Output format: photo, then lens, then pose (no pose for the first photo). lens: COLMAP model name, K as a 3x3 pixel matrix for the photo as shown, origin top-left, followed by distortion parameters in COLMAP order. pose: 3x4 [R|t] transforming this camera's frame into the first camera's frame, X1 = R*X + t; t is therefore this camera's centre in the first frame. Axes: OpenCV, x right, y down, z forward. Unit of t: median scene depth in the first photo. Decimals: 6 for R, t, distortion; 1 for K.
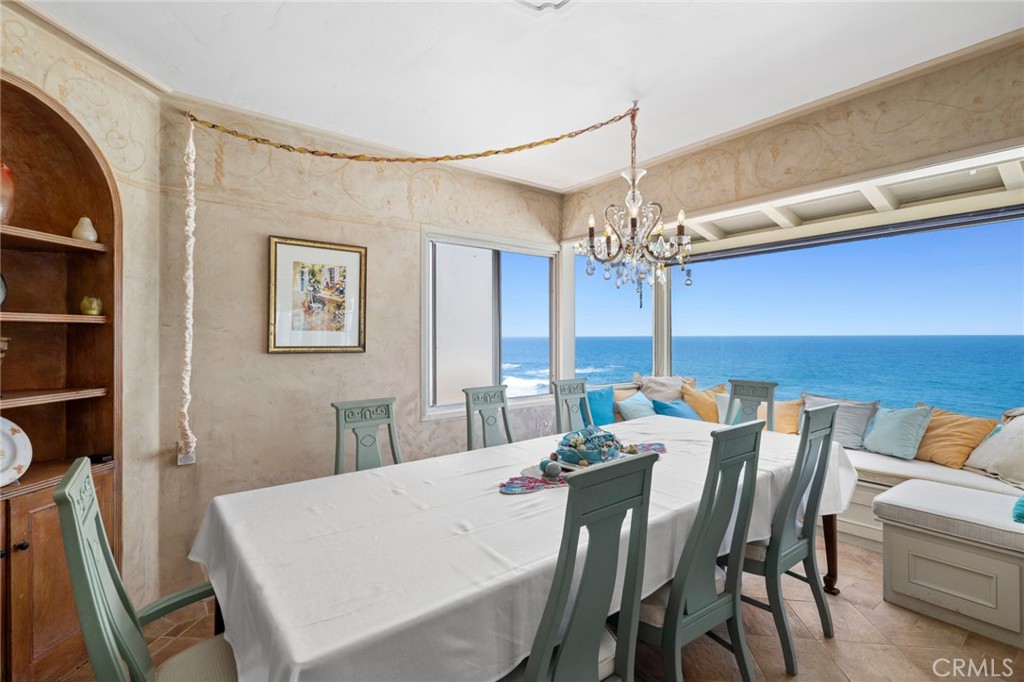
lens RADIAL K [[467.8, 0, 515.4], [0, 467.8, 333.7], [0, 0, 1]] dist [0.001773, -0.000719]
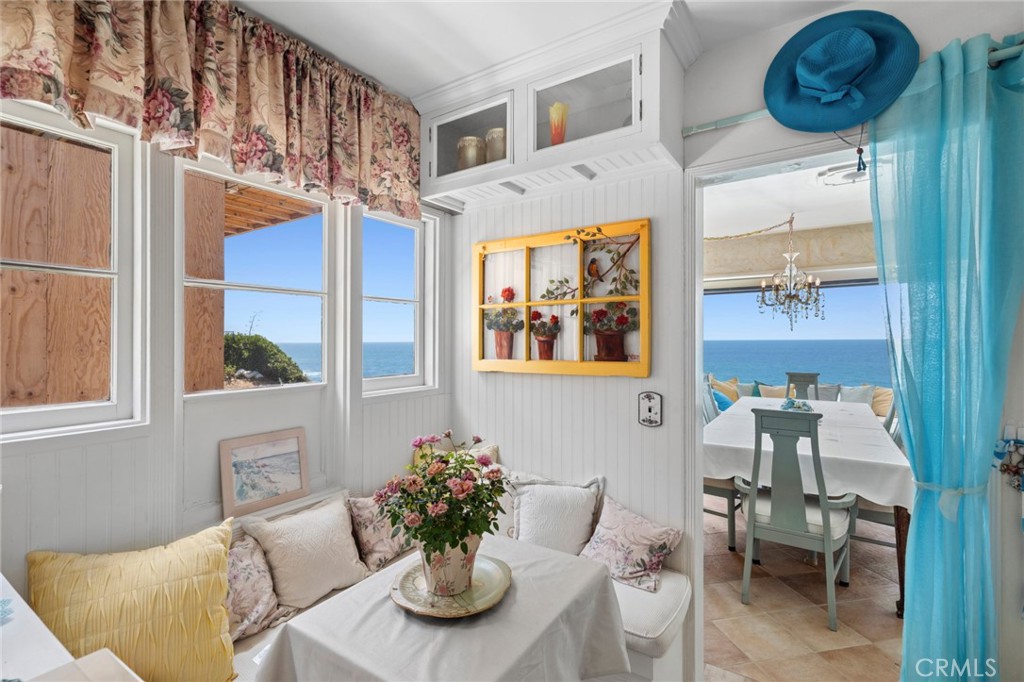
lens RADIAL K [[467.8, 0, 516.5], [0, 467.8, 333.0], [0, 0, 1]] dist [0.001773, -0.000719]
pose [[0.936105, -0.010856, 0.351554, -0.979783], [0.012997, 0.999909, -0.003733, -0.046209], [-0.351481, 0.008063, 0.936160, -0.187050]]
